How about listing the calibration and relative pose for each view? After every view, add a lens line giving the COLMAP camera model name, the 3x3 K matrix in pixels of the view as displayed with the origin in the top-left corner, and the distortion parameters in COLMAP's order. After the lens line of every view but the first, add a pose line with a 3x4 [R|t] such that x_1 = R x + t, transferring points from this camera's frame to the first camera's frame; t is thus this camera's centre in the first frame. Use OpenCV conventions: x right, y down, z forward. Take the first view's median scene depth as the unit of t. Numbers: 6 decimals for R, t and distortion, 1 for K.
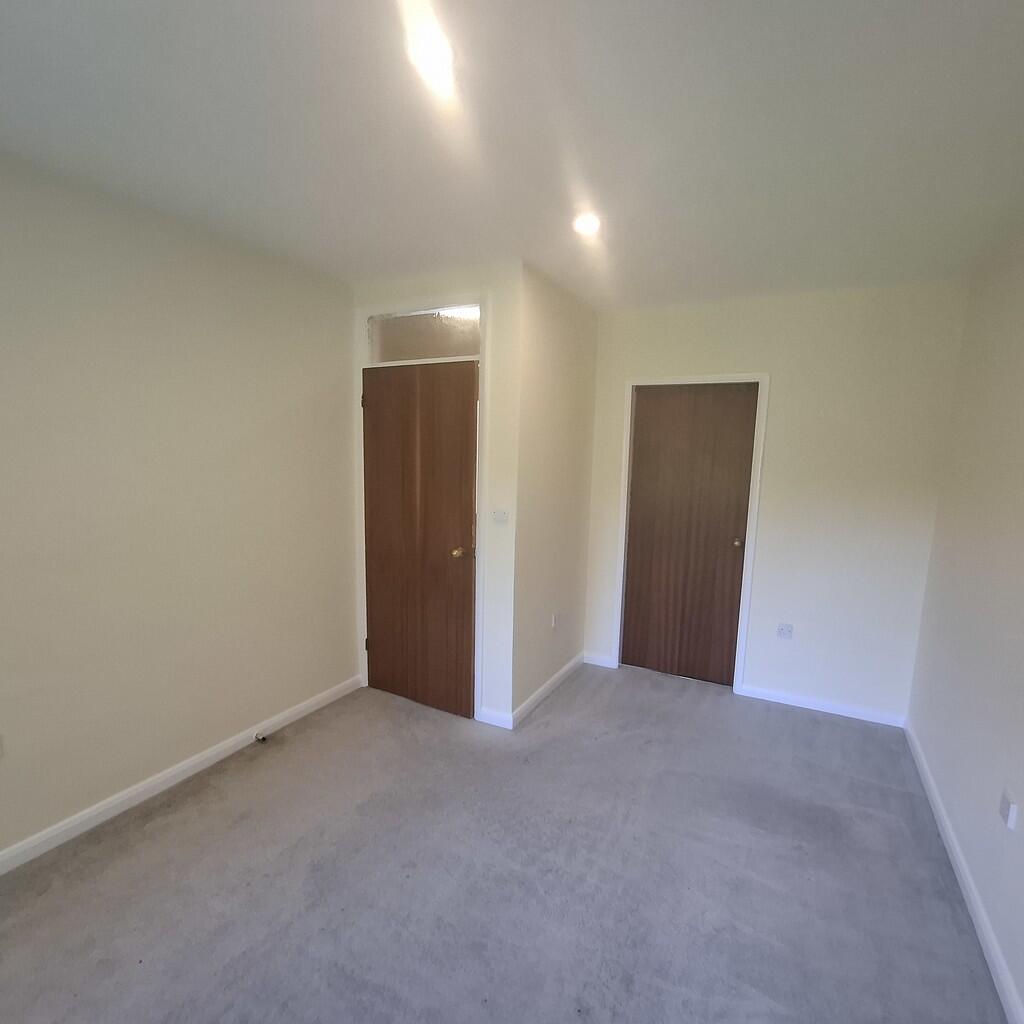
lens RADIAL K [[536.7, 0, 513.4], [0, 536.7, 530.4], [0, 0, 1]] dist [-0.030289, 0.000340]
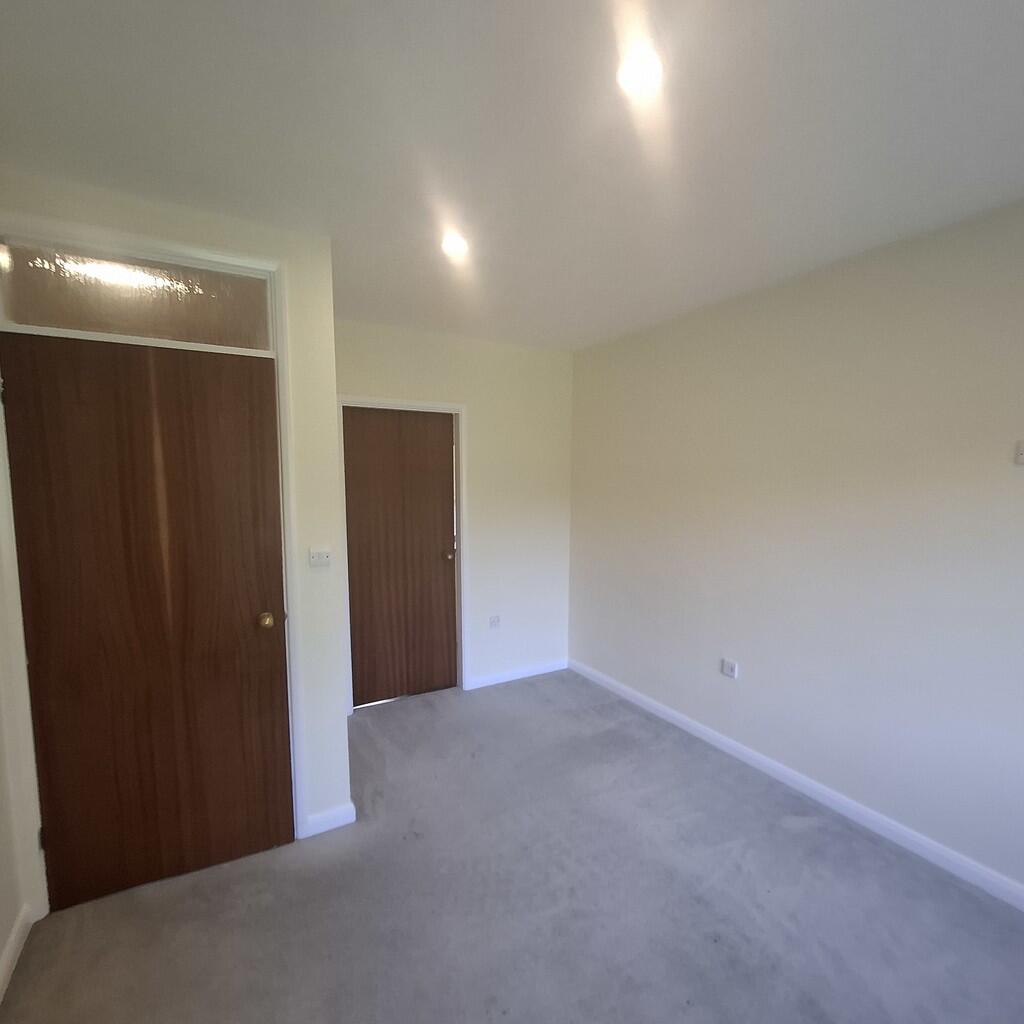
lens RADIAL K [[536.7, 0, 513.4], [0, 536.7, 530.4], [0, 0, 1]] dist [-0.030289, 0.000340]
pose [[0.518080, -0.100662, 0.849388, -0.502023], [0.139404, 0.989710, 0.032263, -0.050789], [-0.843896, 0.101693, 0.526781, 0.326566]]
